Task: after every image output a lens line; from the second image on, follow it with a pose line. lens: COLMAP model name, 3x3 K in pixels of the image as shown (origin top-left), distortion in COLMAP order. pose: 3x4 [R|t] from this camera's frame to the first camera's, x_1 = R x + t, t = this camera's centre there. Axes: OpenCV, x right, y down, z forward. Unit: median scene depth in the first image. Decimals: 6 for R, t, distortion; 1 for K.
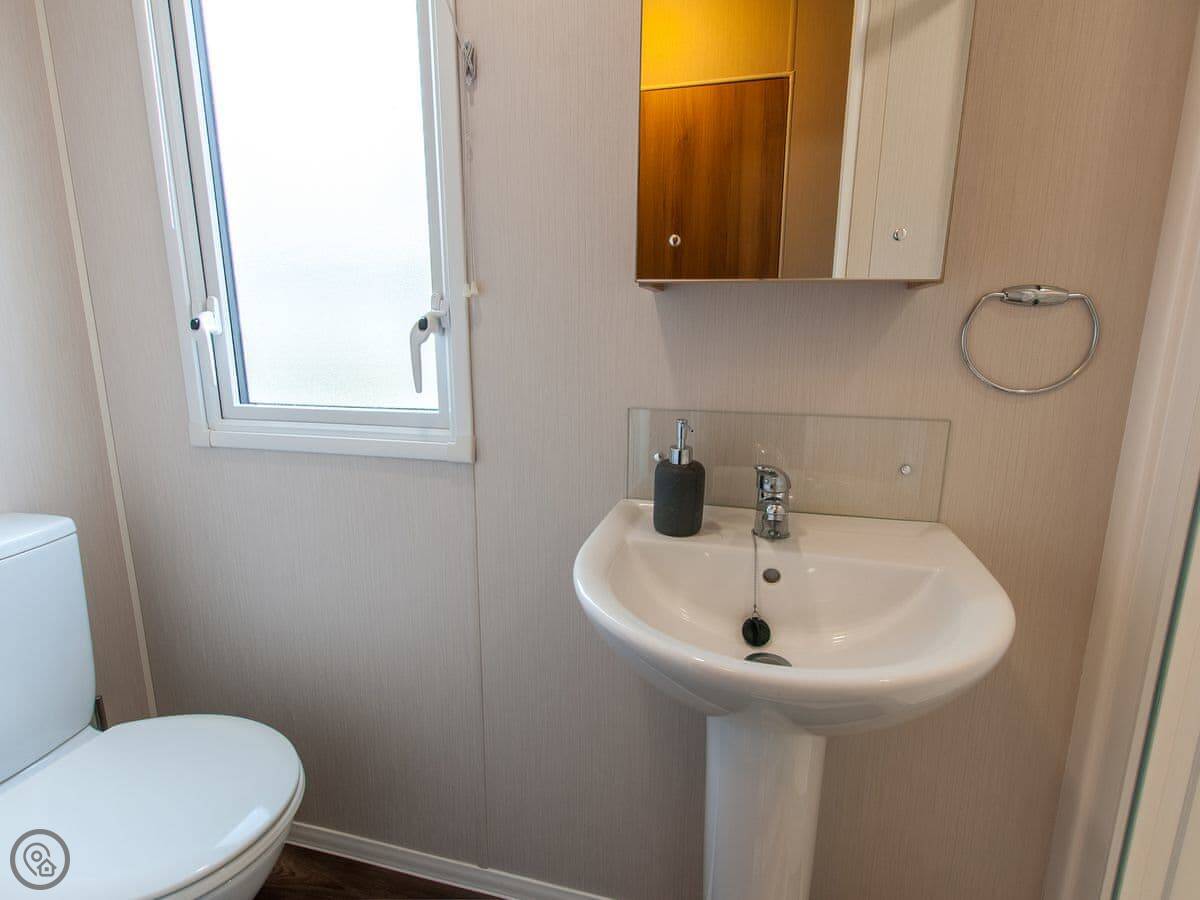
lens RADIAL K [[587.8, 0, 600.0], [0, 587.8, 450.0], [0, 0, 1]] dist [0.005150, 0.000842]
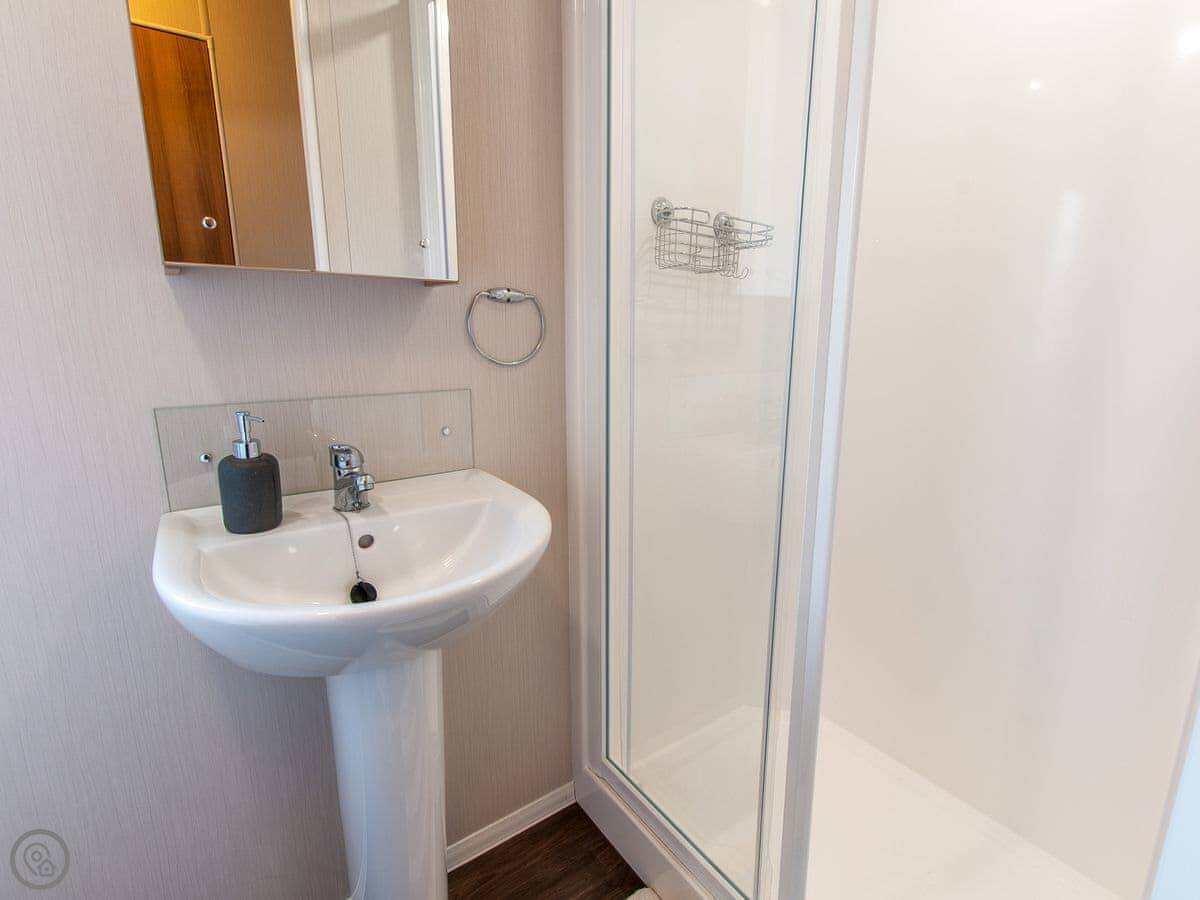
lens RADIAL K [[598.2, 0, 604.1], [0, 598.2, 452.4], [0, 0, 1]] dist [0.004656, 0.000412]
pose [[0.635700, -0.163786, 0.754360, -0.235627], [0.155464, 0.984372, 0.082716, 0.024431], [-0.756119, 0.064693, 0.651228, -0.079813]]
